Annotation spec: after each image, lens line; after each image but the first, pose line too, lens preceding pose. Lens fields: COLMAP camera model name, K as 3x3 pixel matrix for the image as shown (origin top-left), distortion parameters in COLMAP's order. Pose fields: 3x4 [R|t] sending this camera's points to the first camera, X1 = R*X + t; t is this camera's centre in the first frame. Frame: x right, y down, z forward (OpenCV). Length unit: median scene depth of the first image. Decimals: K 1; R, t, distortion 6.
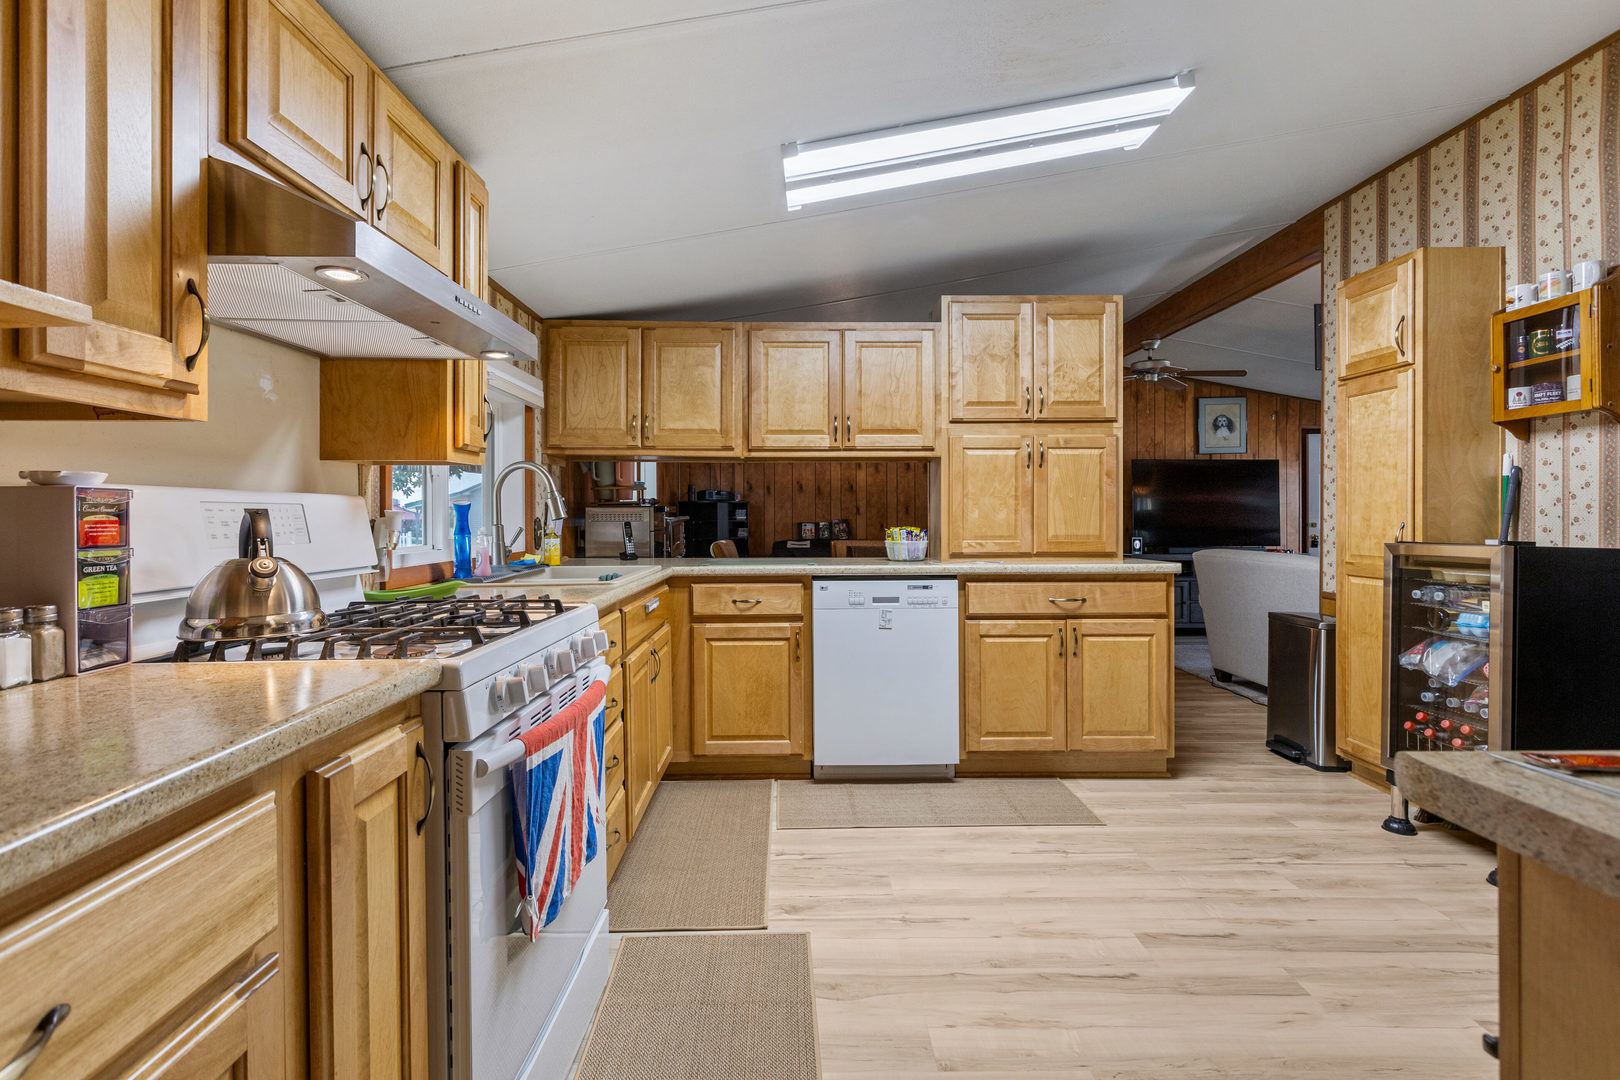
lens RADIAL K [[778.7, 0, 797.8], [0, 778.7, 515.4], [0, 0, 1]] dist [0.001327, 0.000152]
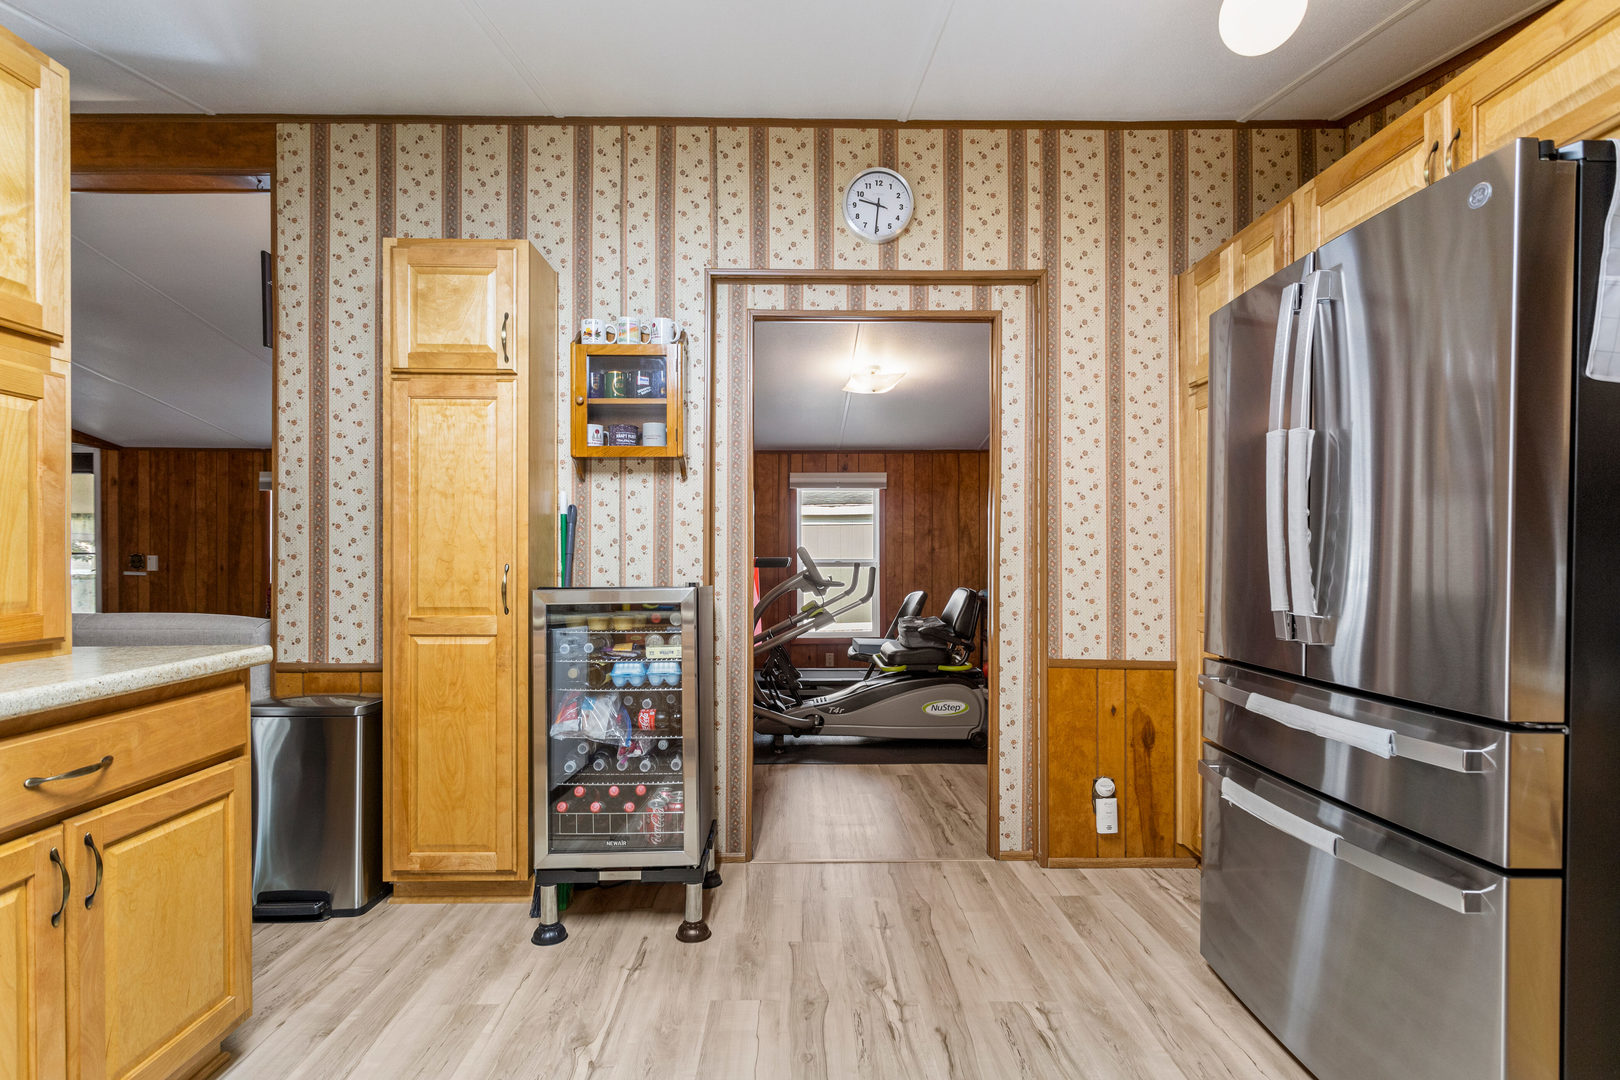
lens RADIAL K [[789.4, 0, 793.2], [0, 789.4, 557.9], [0, 0, 1]] dist [0.003855, 0.000333]
pose [[-0.009671, -0.002422, 0.999950, -0.063267], [-0.001417, 0.999996, 0.002408, -0.000107], [-0.999952, -0.001394, -0.009675, 0.735271]]
